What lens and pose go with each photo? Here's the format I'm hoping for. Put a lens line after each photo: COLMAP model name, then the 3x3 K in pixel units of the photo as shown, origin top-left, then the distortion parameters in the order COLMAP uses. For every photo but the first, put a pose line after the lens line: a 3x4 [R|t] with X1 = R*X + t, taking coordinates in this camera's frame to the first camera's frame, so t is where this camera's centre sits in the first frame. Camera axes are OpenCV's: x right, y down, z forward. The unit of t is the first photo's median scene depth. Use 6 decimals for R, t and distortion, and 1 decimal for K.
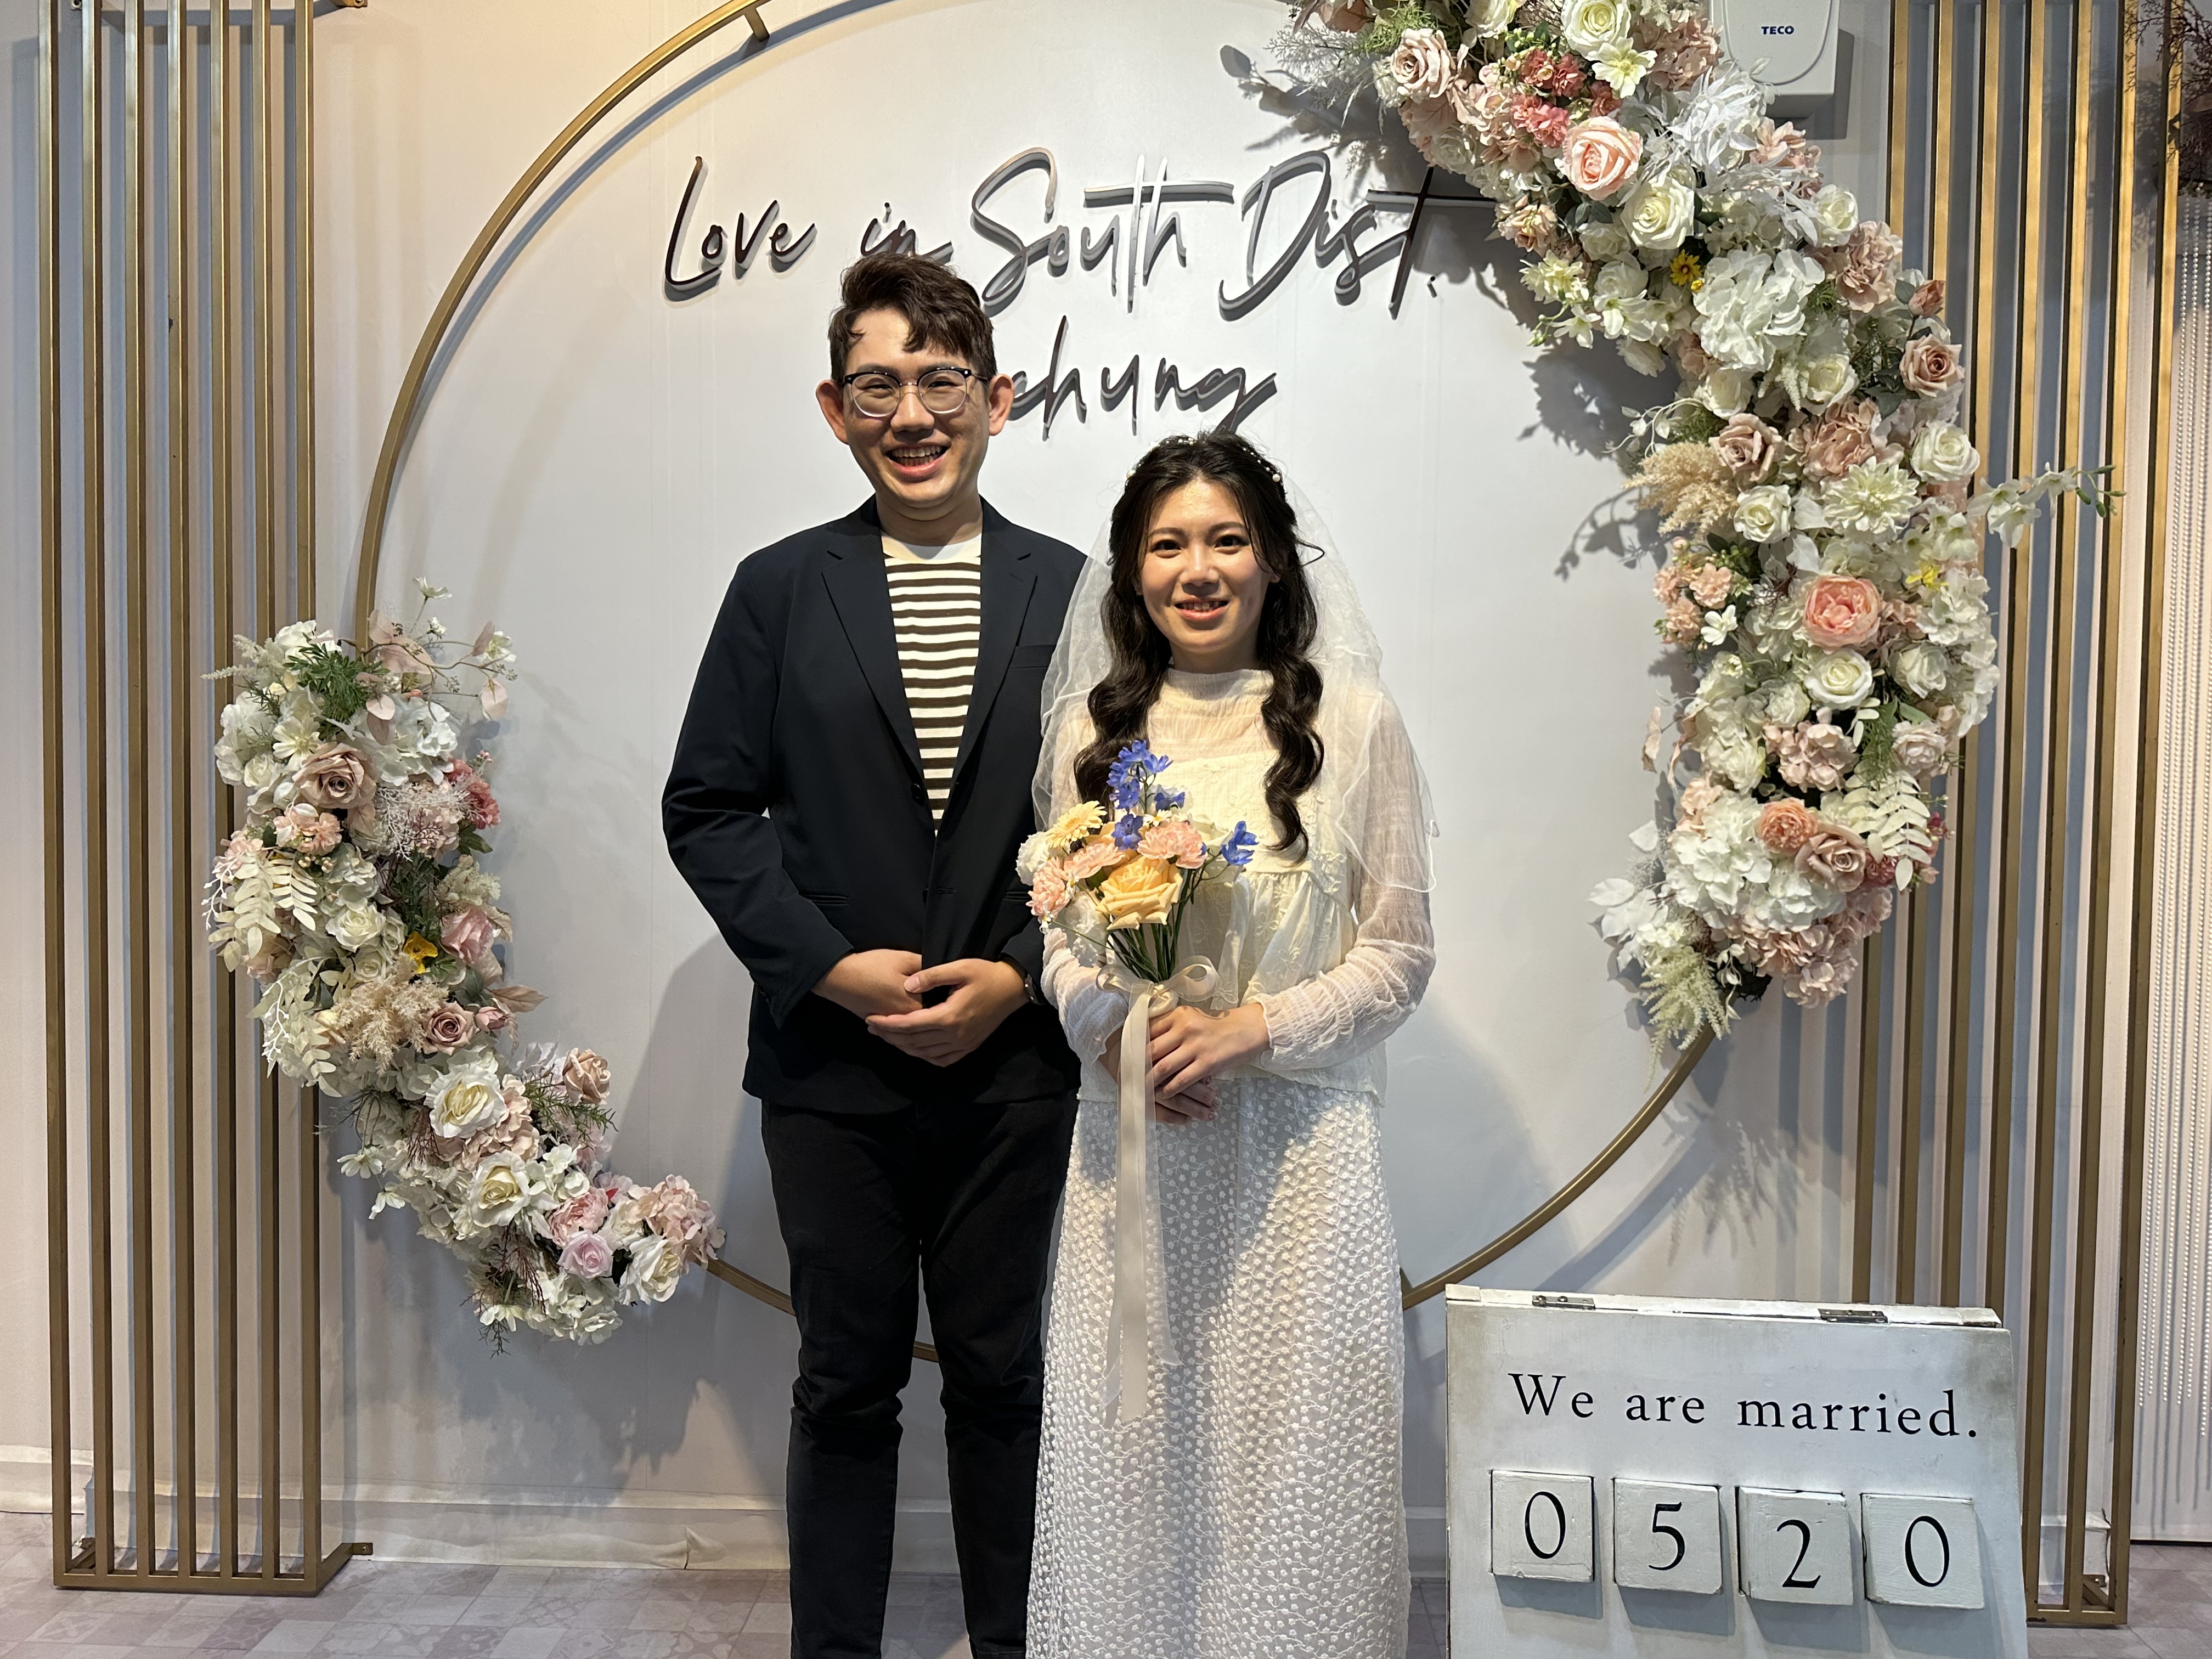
lens RADIAL K [[1618.0, 0, 1102.9], [0, 1618.0, 816.1], [0, 0, 1]] dist [0.010471, -0.020303]
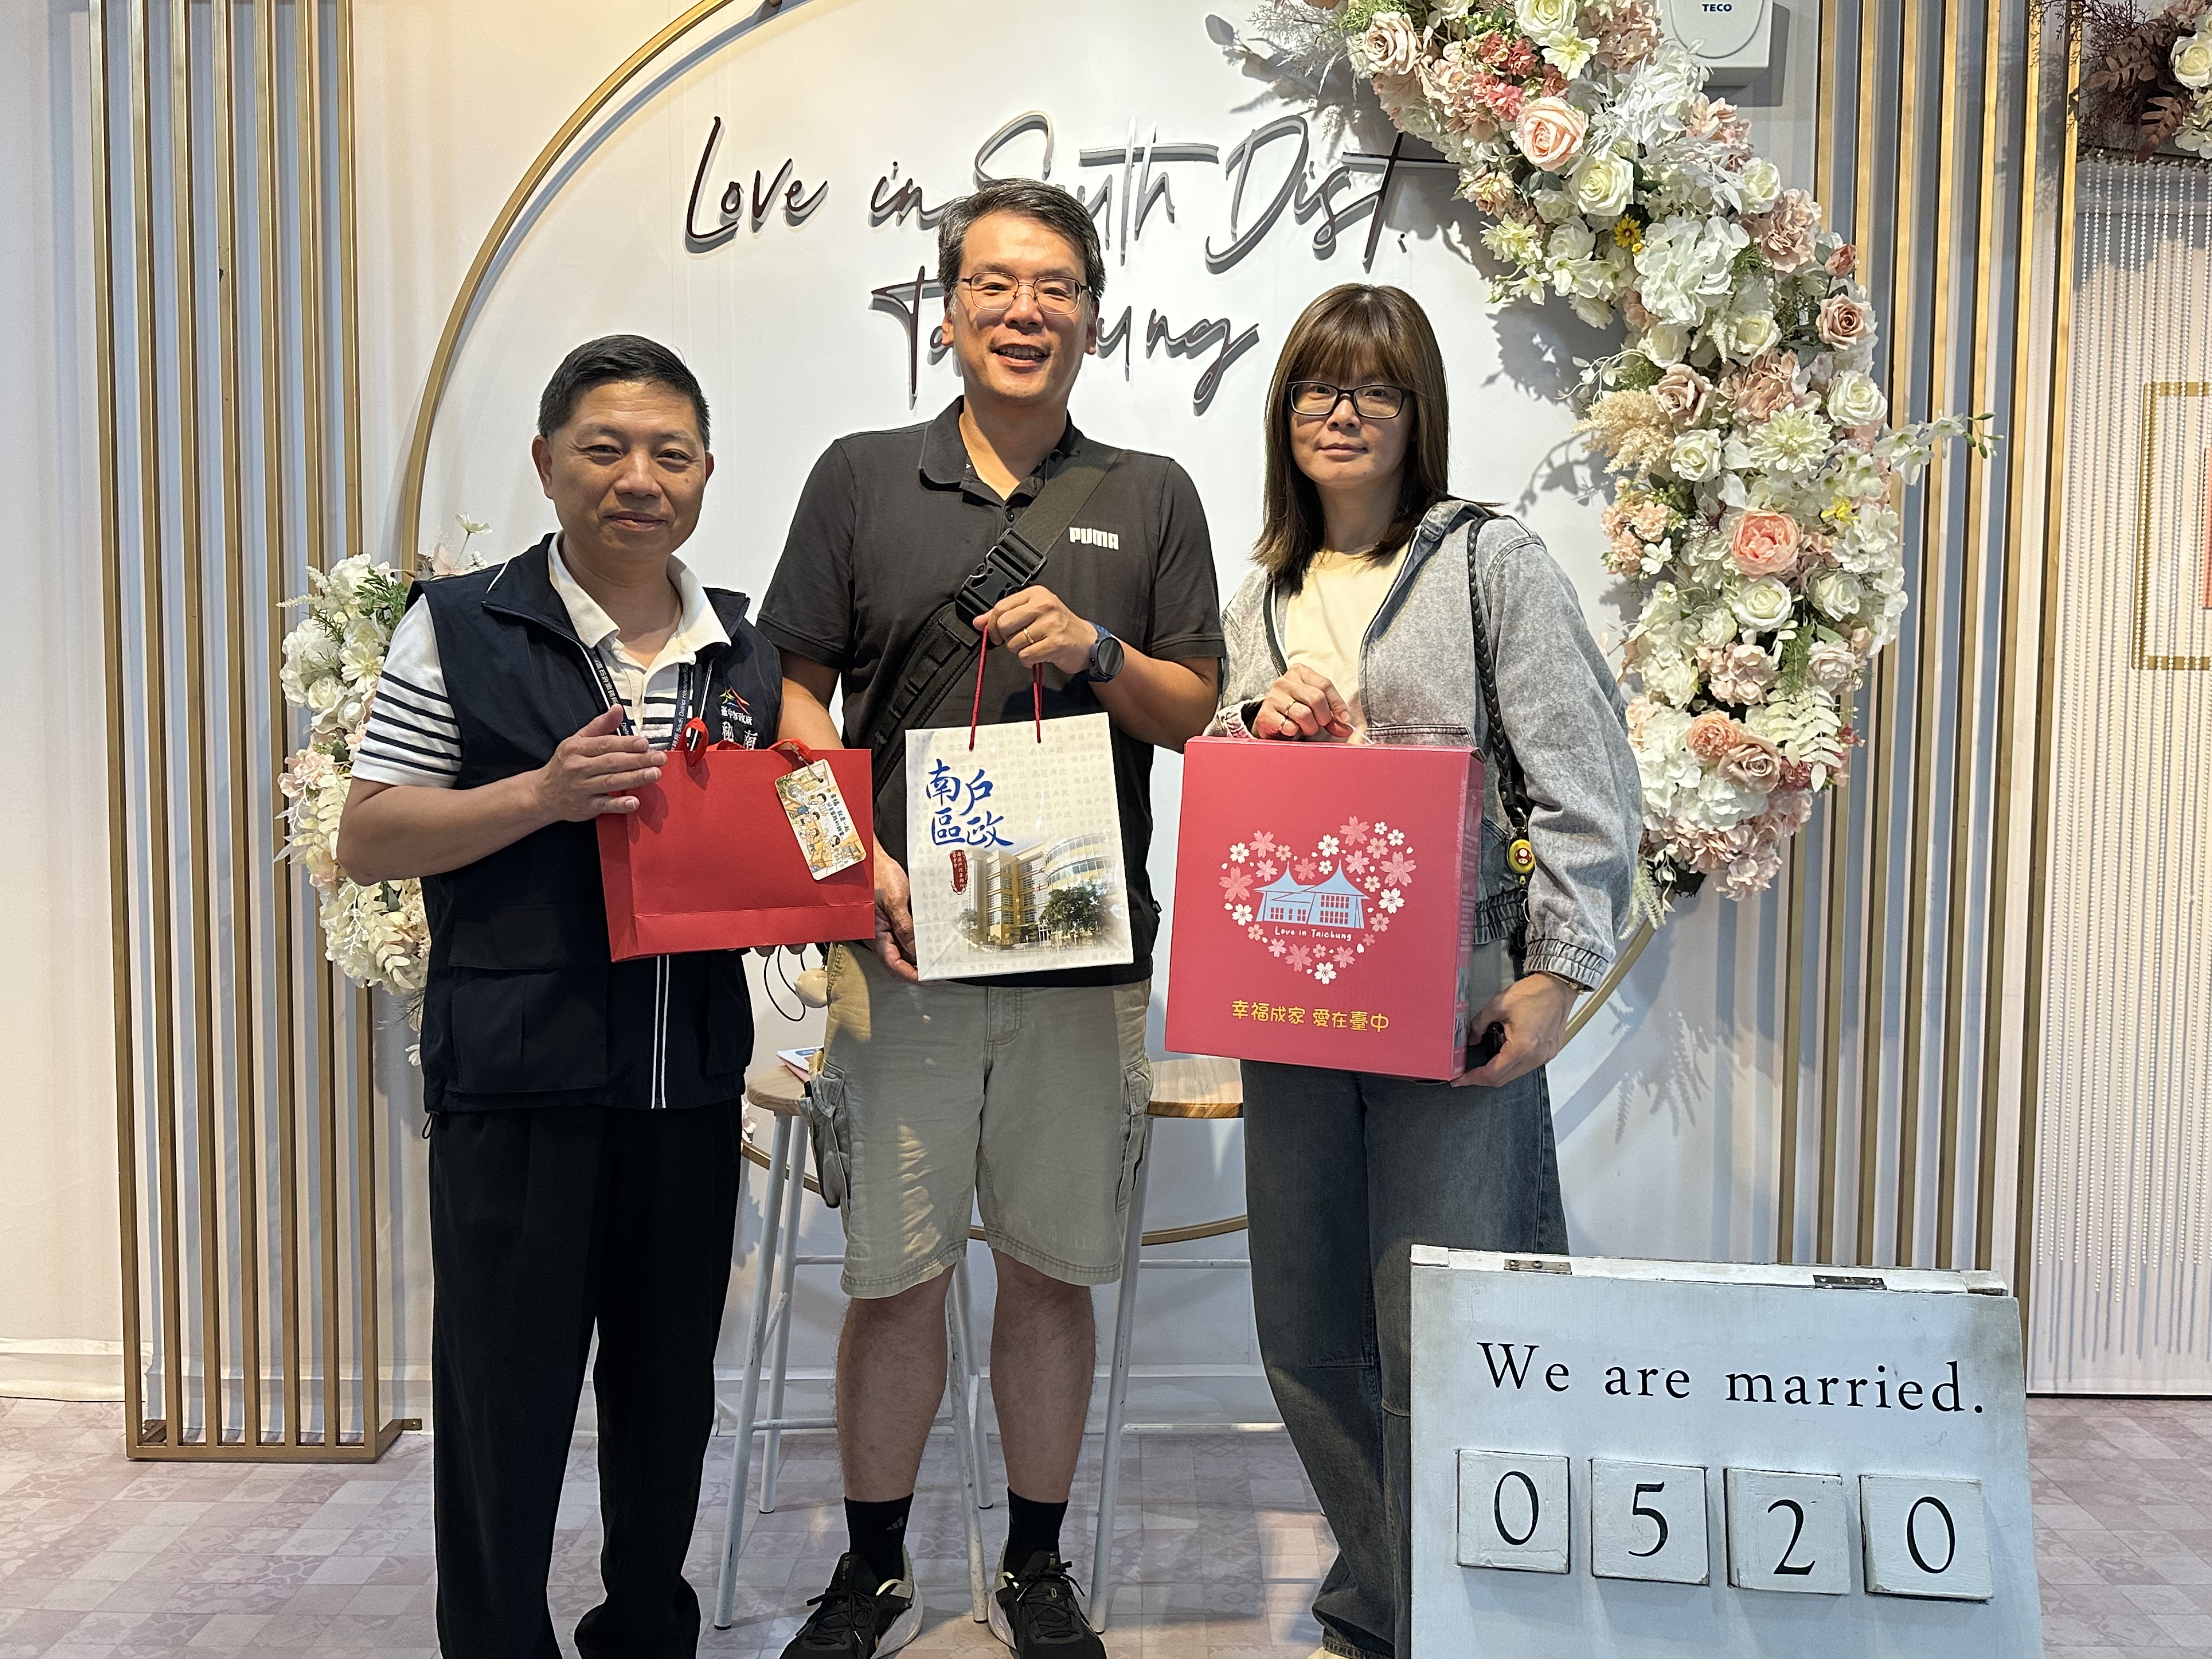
lens RADIAL K [[1756.4, 0, 1109.6], [0, 1756.4, 840.7], [0, 0, 1]] dist [0.035125, -0.056104]
pose [[0.999578, -0.006056, 0.028404, -0.029591], [0.005138, 0.999466, 0.032277, 0.034784], [-0.028584, -0.032117, 0.999075, -0.194968]]
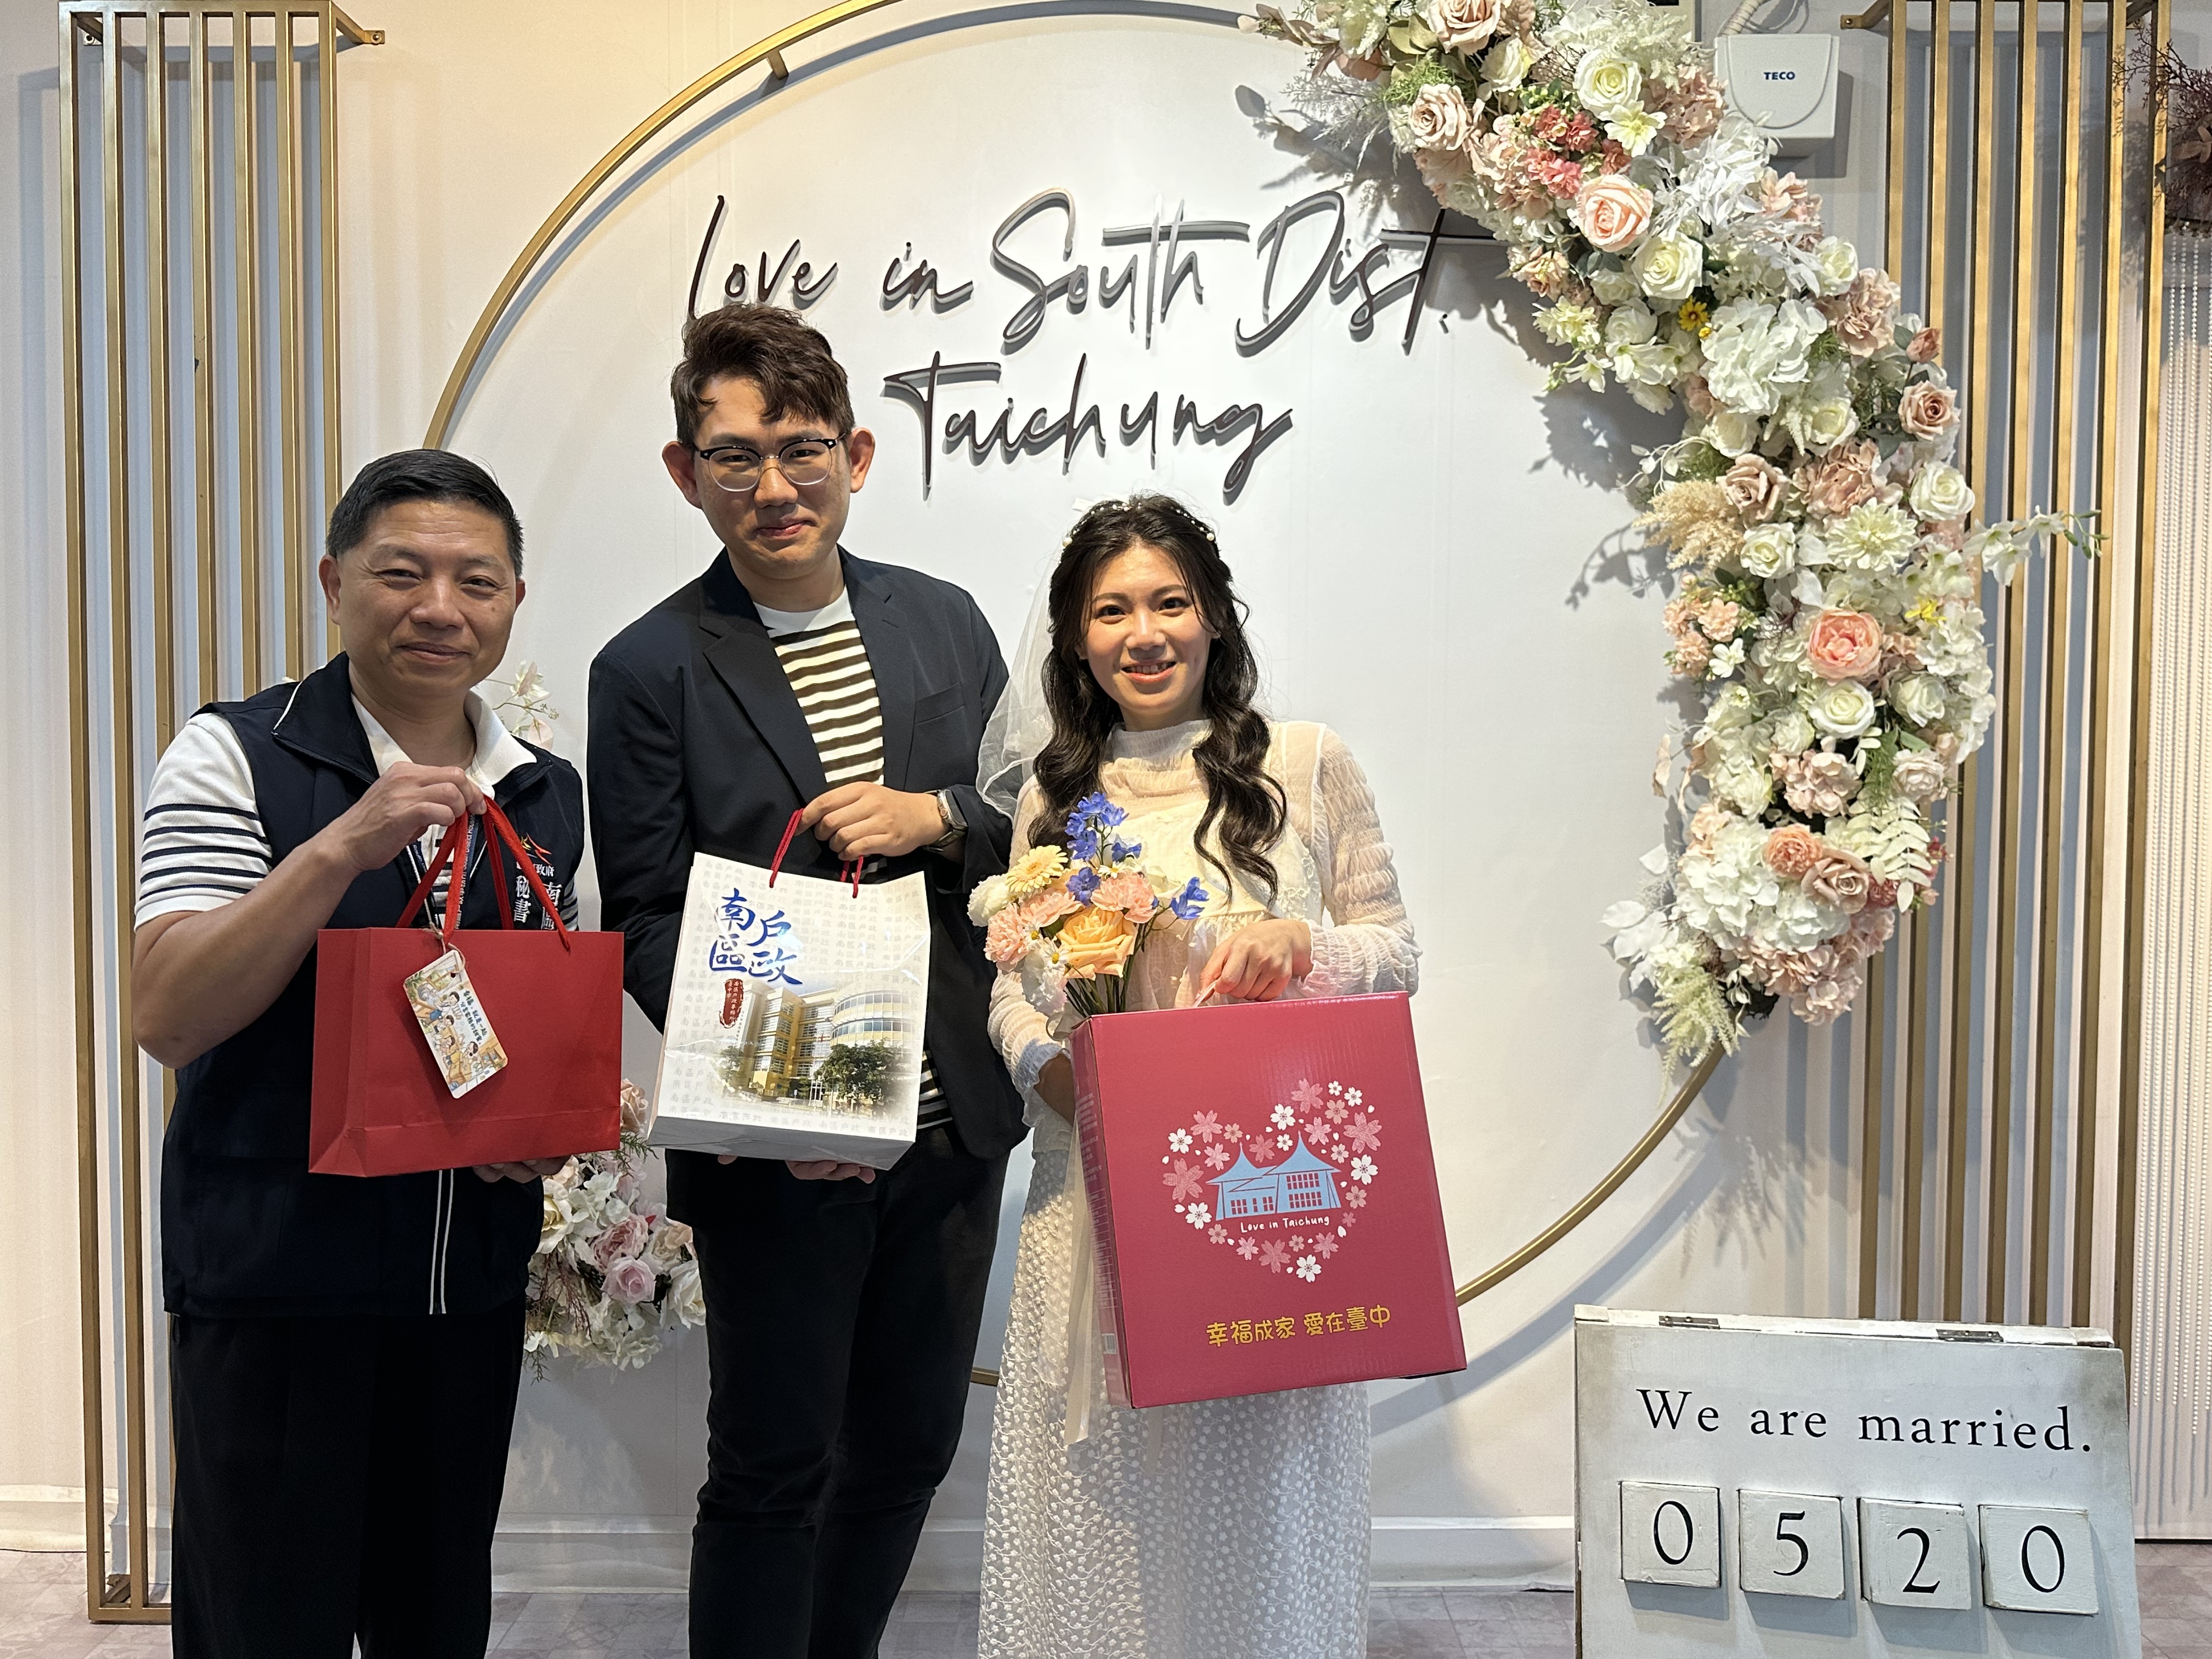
lens RADIAL K [[1756.4, 0, 1090.1], [0, 1756.4, 839.8], [0, 0, 1]] dist [0.035125, -0.056104]
pose [[0.999694, -0.009350, 0.022899, -0.052058], [0.009204, 0.999937, 0.006462, -0.011571], [-0.022958, -0.006250, 0.999717, -0.115272]]
